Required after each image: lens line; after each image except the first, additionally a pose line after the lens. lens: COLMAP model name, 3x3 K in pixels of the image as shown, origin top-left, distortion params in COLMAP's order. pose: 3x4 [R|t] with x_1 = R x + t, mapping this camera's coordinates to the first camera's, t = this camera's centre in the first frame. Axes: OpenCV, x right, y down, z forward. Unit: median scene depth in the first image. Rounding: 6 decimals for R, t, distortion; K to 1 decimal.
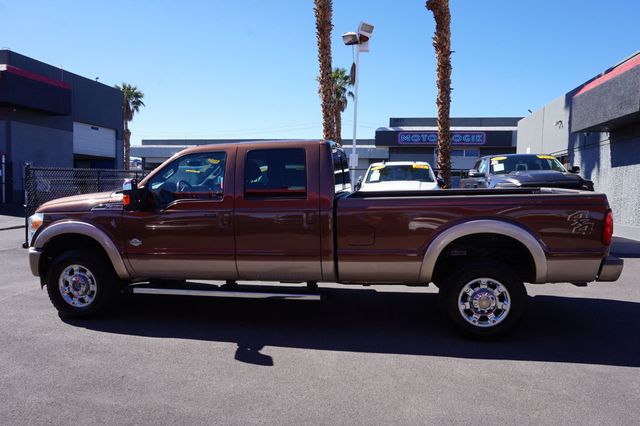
lens RADIAL K [[441.3, 0, 320.0], [0, 441.3, 213.0], [0, 0, 1]] dist [-0.033971, 0.048717]
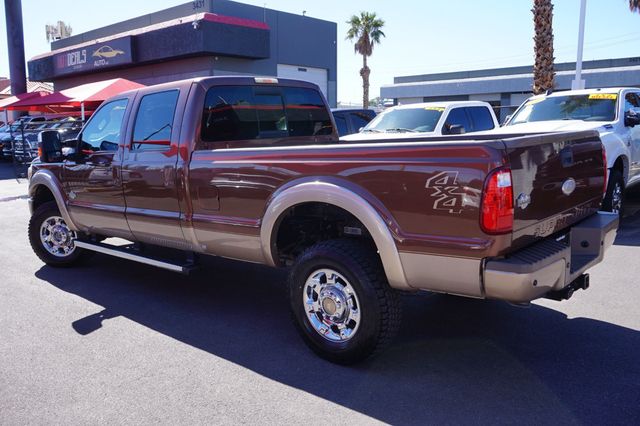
lens RADIAL K [[555.4, 0, 320.0], [0, 555.4, 213.0], [0, 0, 1]] dist [-0.001797, -0.006137]
pose [[0.841790, 0.056322, -0.536859, 0.207091], [-0.010452, 0.996056, 0.088109, -0.003285], [0.539704, -0.068558, 0.839059, 0.071044]]
